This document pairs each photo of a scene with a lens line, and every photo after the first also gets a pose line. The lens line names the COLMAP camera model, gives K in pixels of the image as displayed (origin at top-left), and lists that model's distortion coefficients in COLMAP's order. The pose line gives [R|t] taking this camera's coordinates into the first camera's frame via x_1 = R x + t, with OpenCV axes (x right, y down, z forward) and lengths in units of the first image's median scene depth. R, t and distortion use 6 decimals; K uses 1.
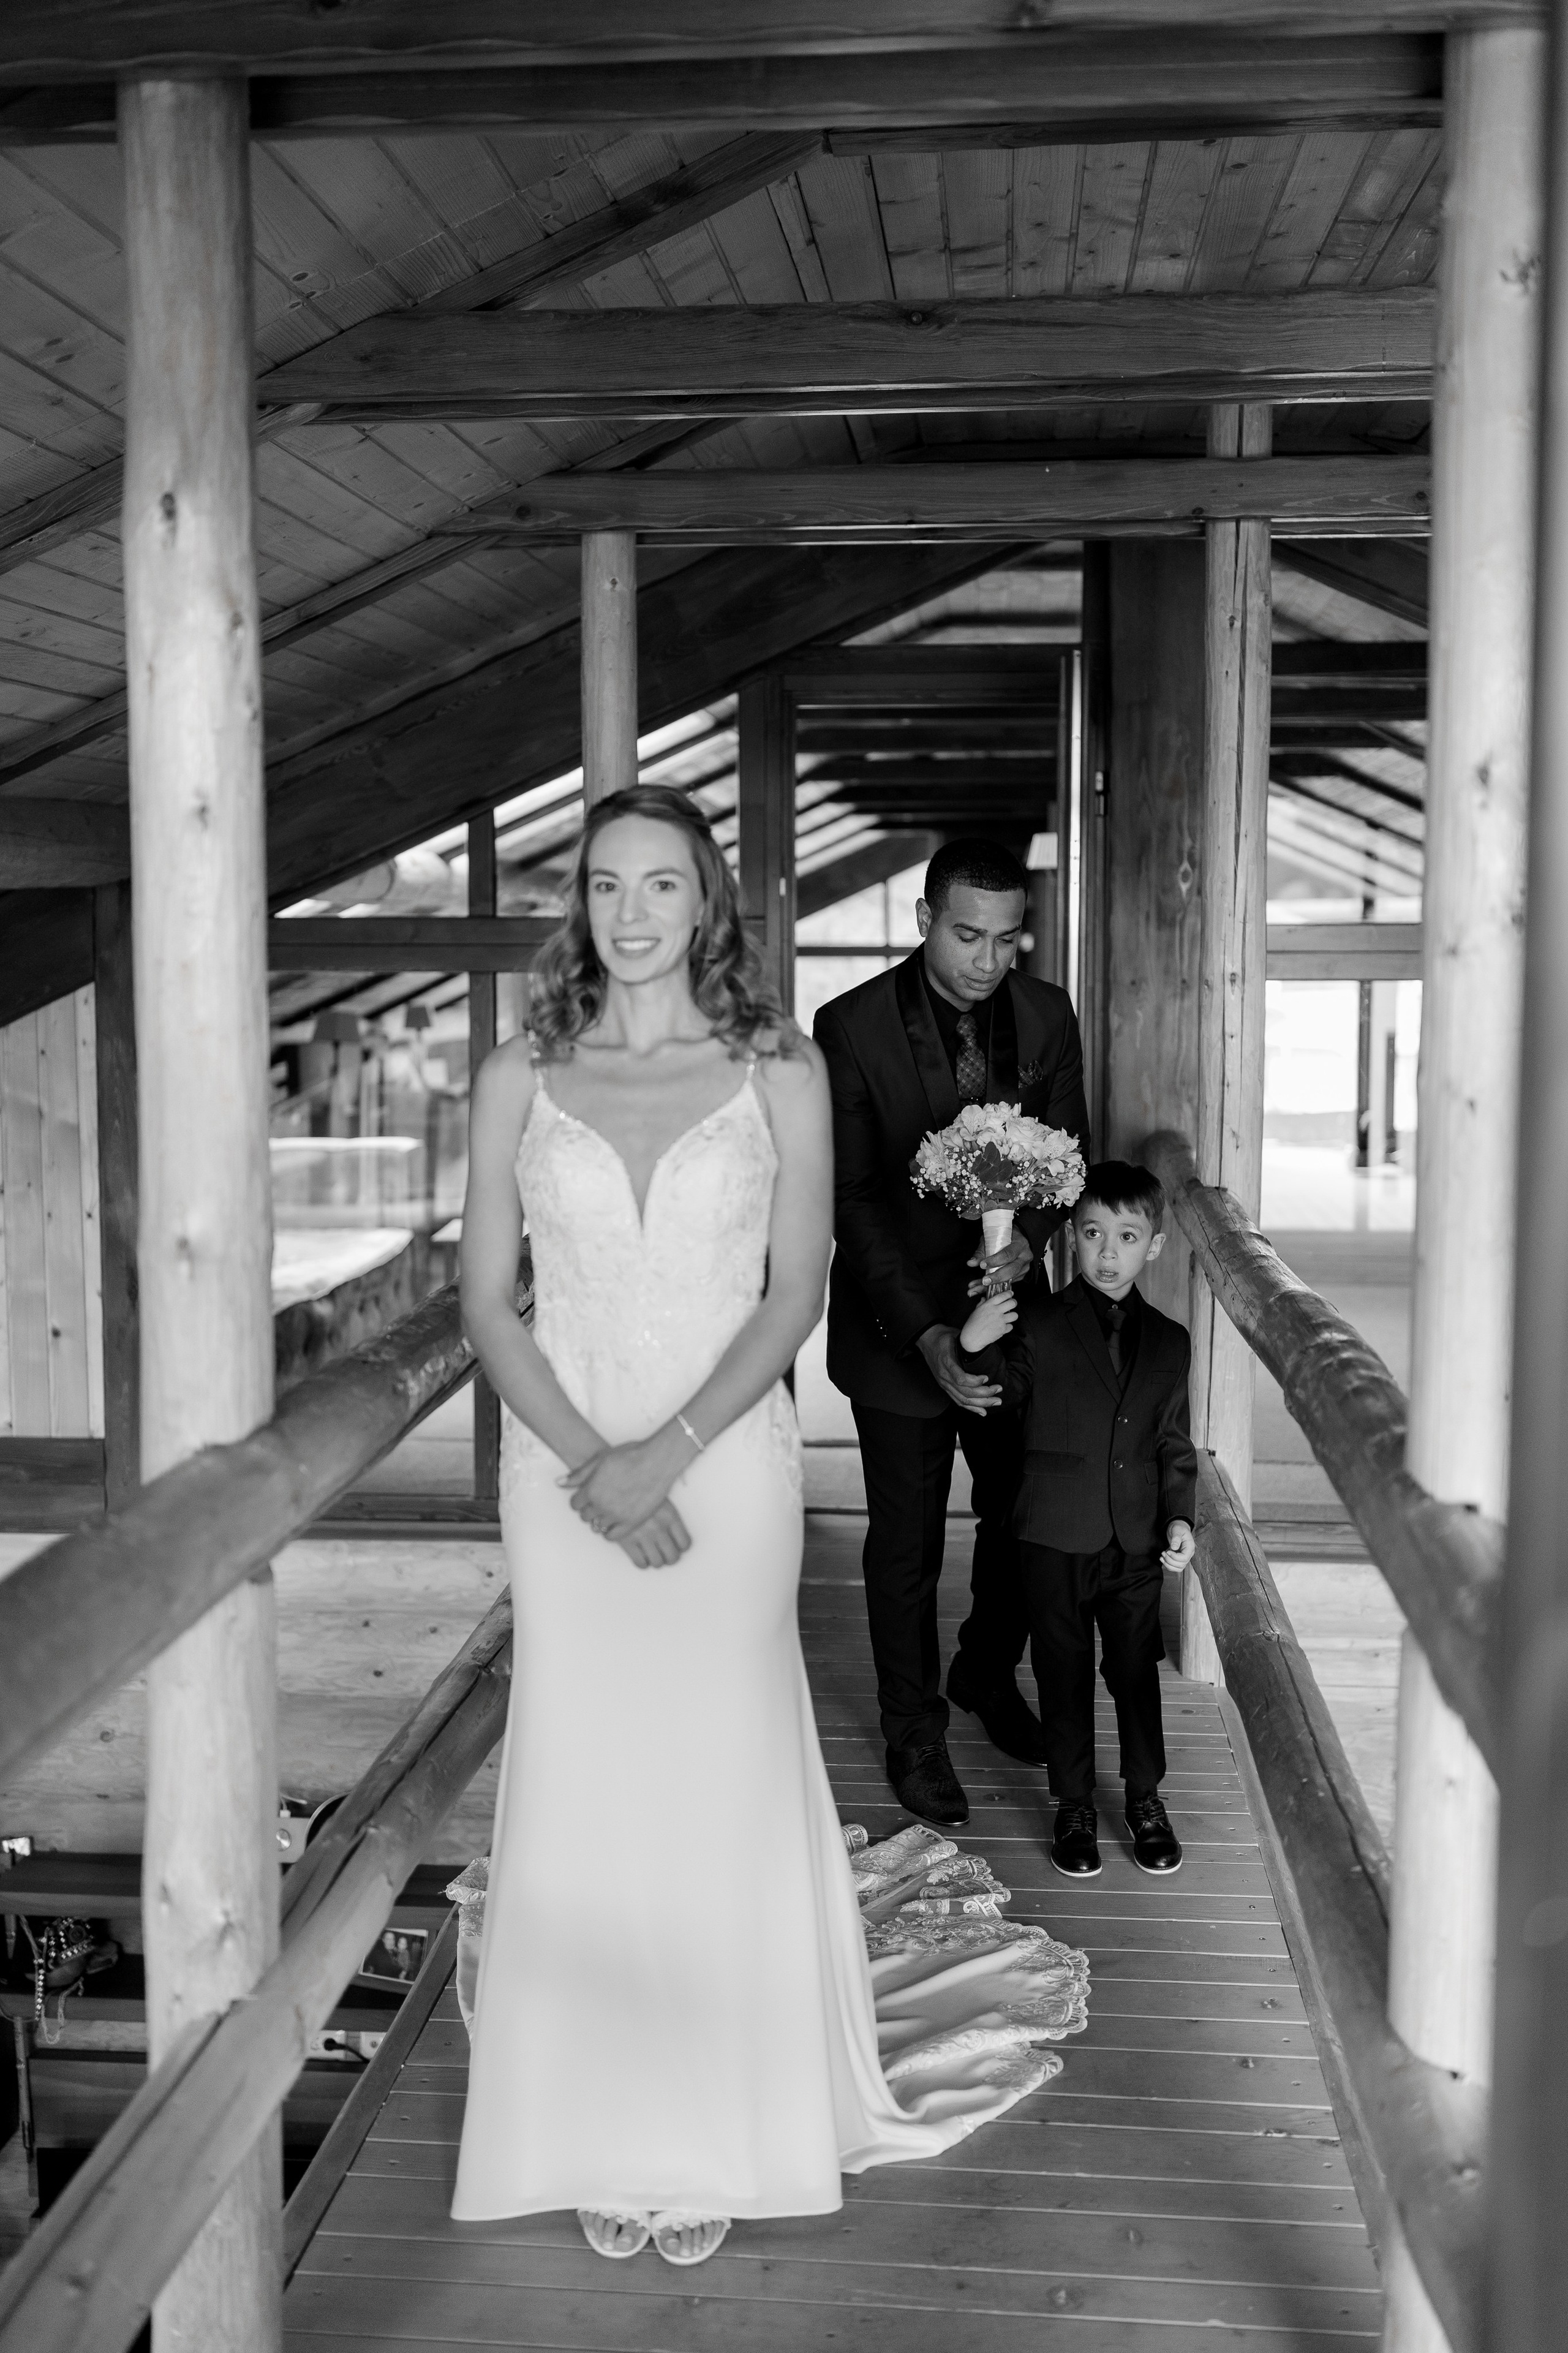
lens RADIAL K [[2320.8, 0, 776.4], [0, 2320.8, 1153.2], [0, 0, 1]] dist [0.013869, -0.017568]
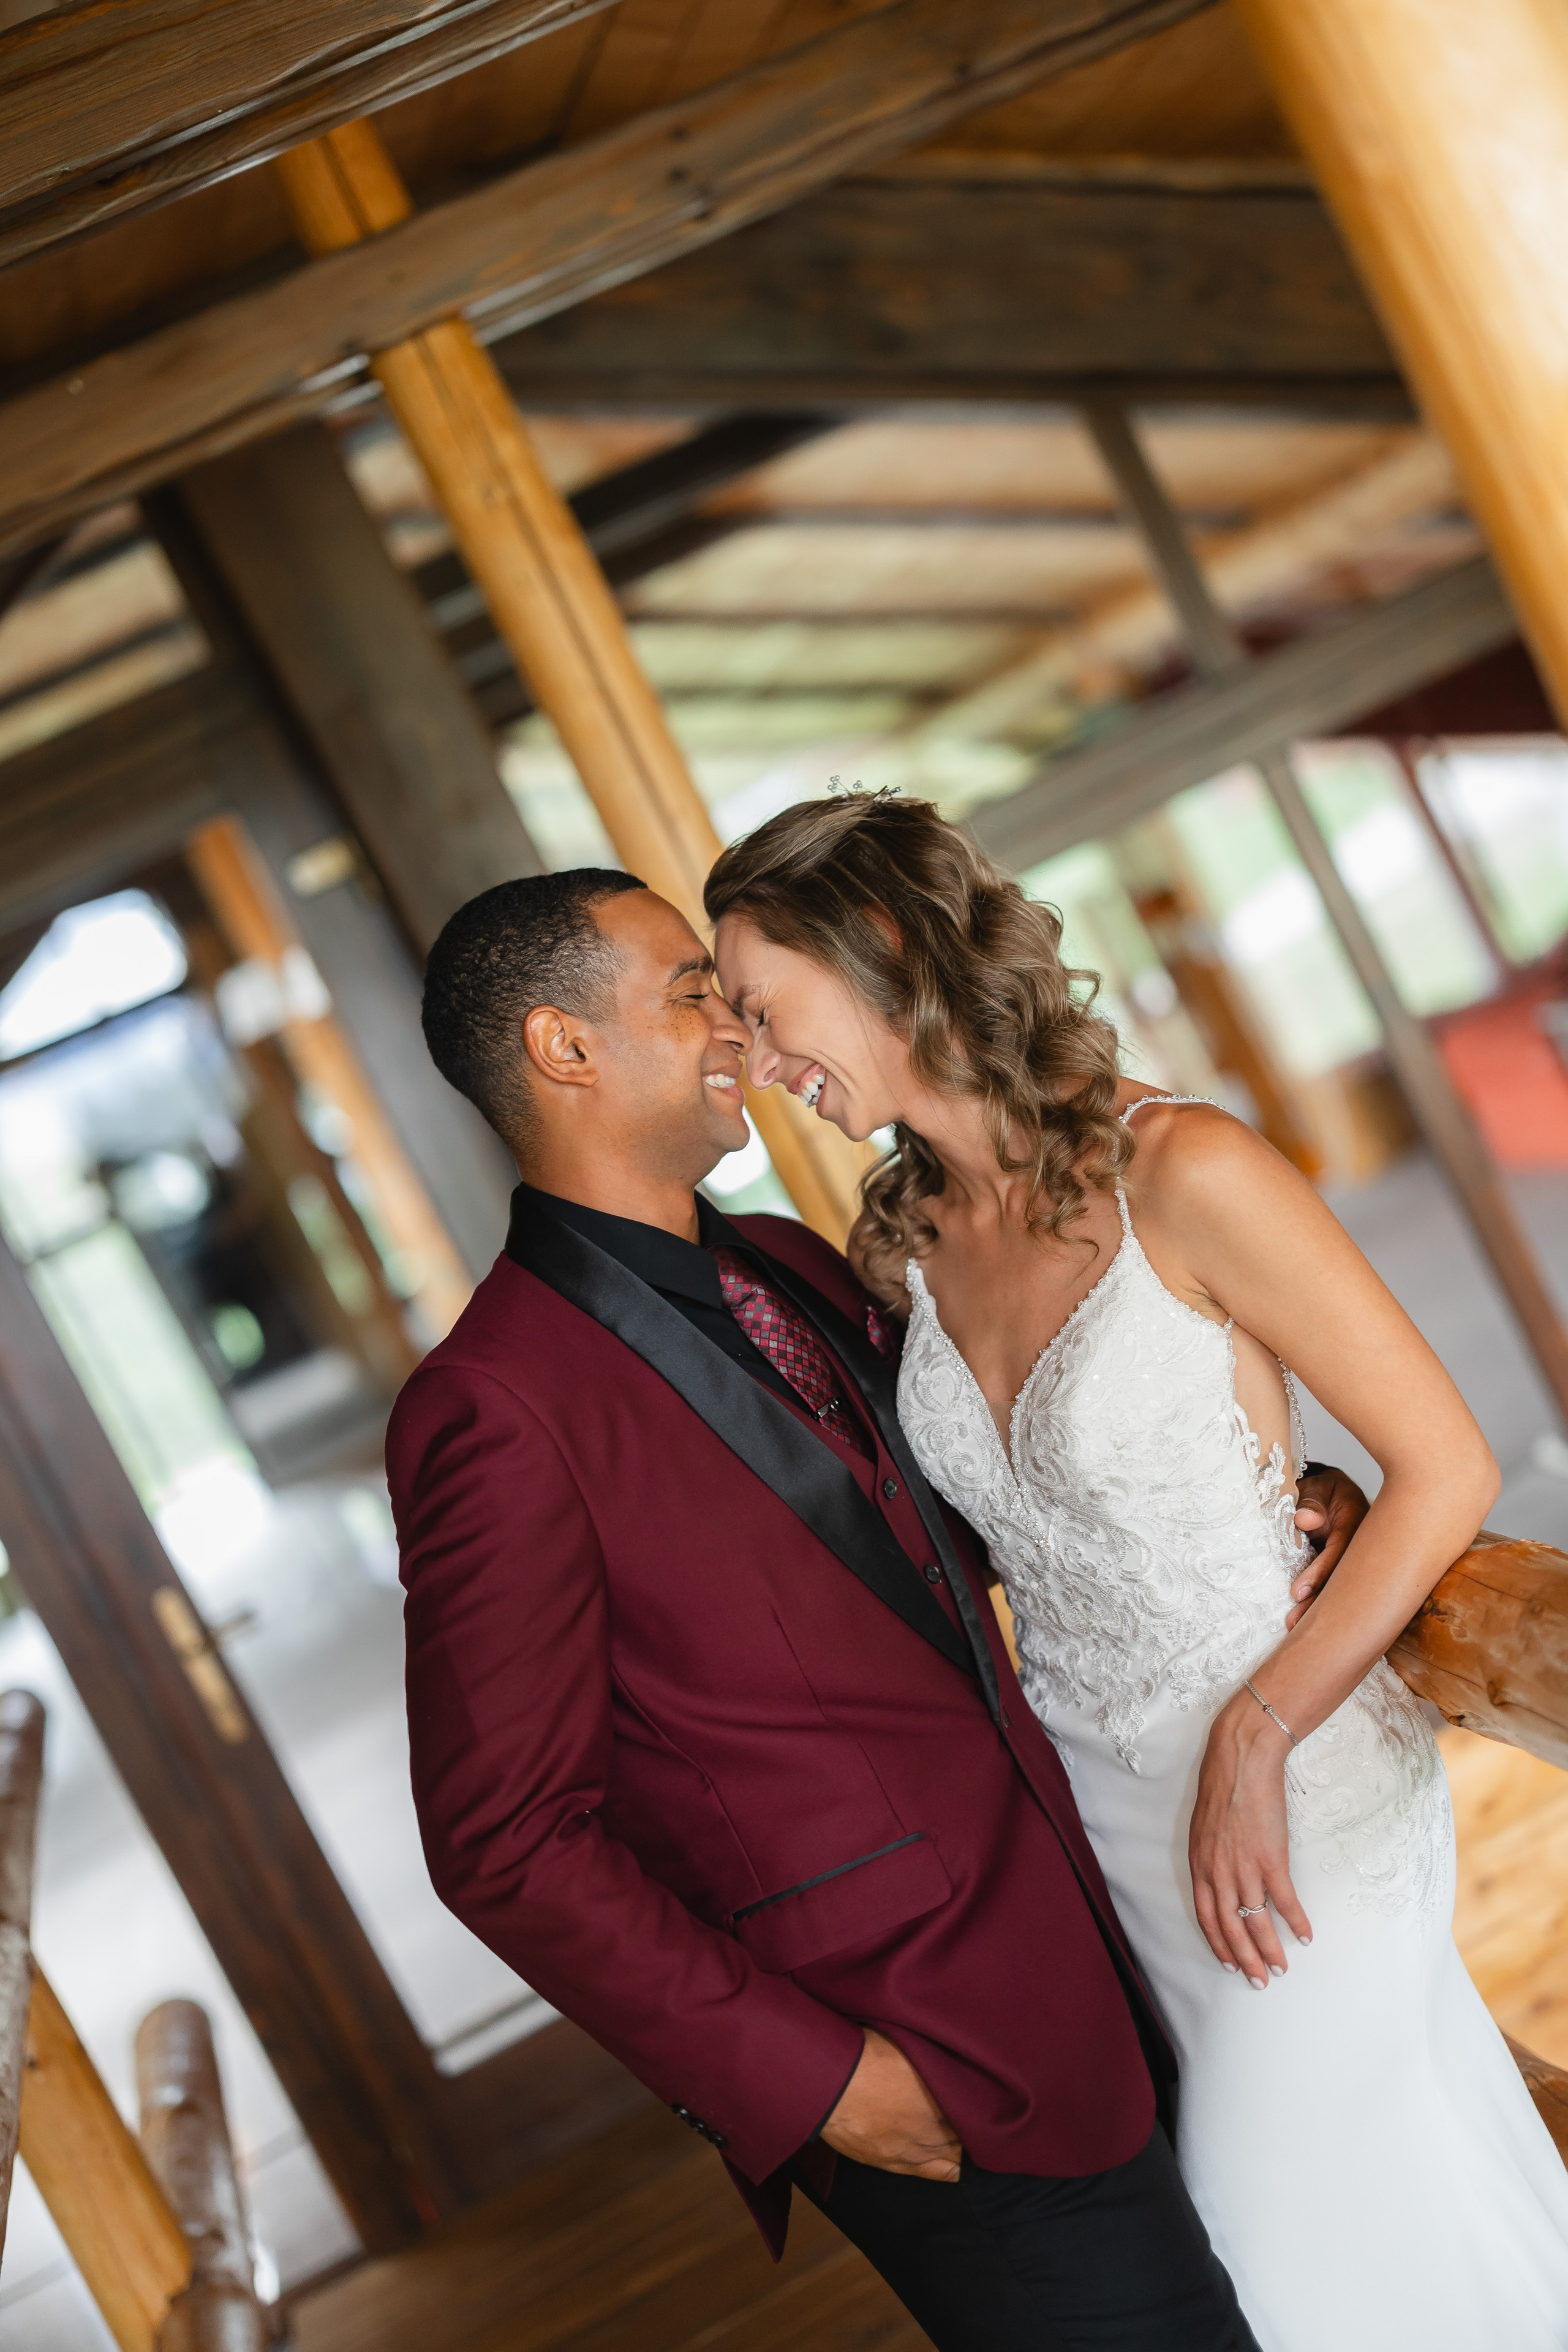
lens RADIAL K [[3401.9, 0, 786.8], [0, 3401.9, 1139.0], [0, 0, 1]] dist [0.019687, 0.057015]
pose [[0.854785, -0.447431, 0.262959, -0.045360], [0.465593, 0.884966, -0.007686, -0.063491], [-0.229271, 0.129002, 0.964776, 0.256904]]
